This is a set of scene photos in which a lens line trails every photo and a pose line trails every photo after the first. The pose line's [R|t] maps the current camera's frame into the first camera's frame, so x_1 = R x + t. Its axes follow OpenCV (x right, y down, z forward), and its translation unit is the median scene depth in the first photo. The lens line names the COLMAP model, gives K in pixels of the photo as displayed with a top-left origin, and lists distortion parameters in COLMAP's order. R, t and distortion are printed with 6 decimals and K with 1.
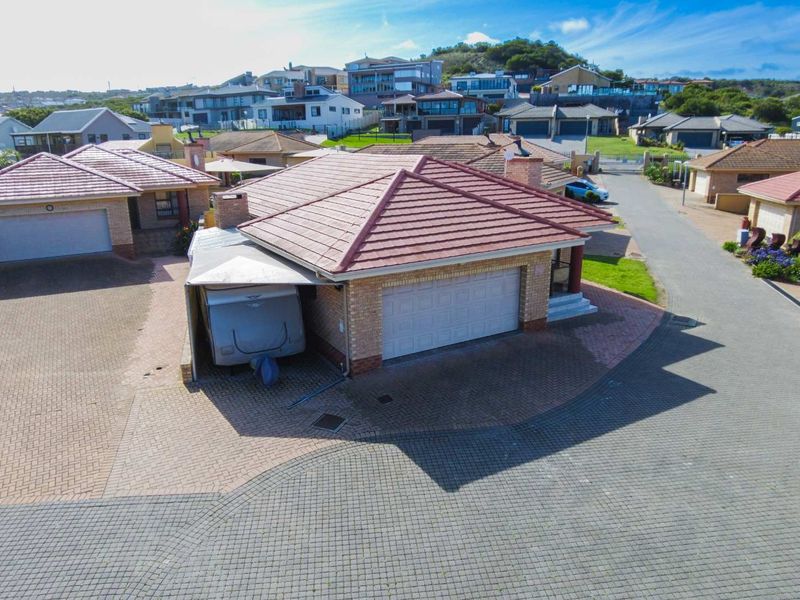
lens RADIAL K [[547.1, 0, 400.0], [0, 547.1, 300.0], [0, 0, 1]] dist [0.002492, -0.074797]
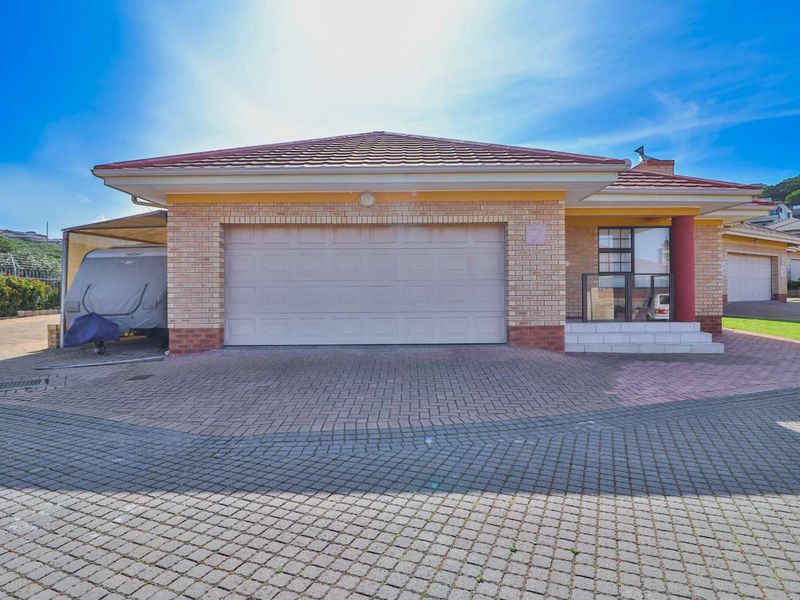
lens RADIAL K [[471.0, 0, 415.1], [0, 471.0, 300.3], [0, 0, 1]] dist [-0.062588, 0.056557]
pose [[0.868399, 0.010694, -0.495750, 0.402876], [-0.140393, 0.964162, -0.225126, 0.143285], [0.475576, 0.265099, 0.838779, 0.574762]]
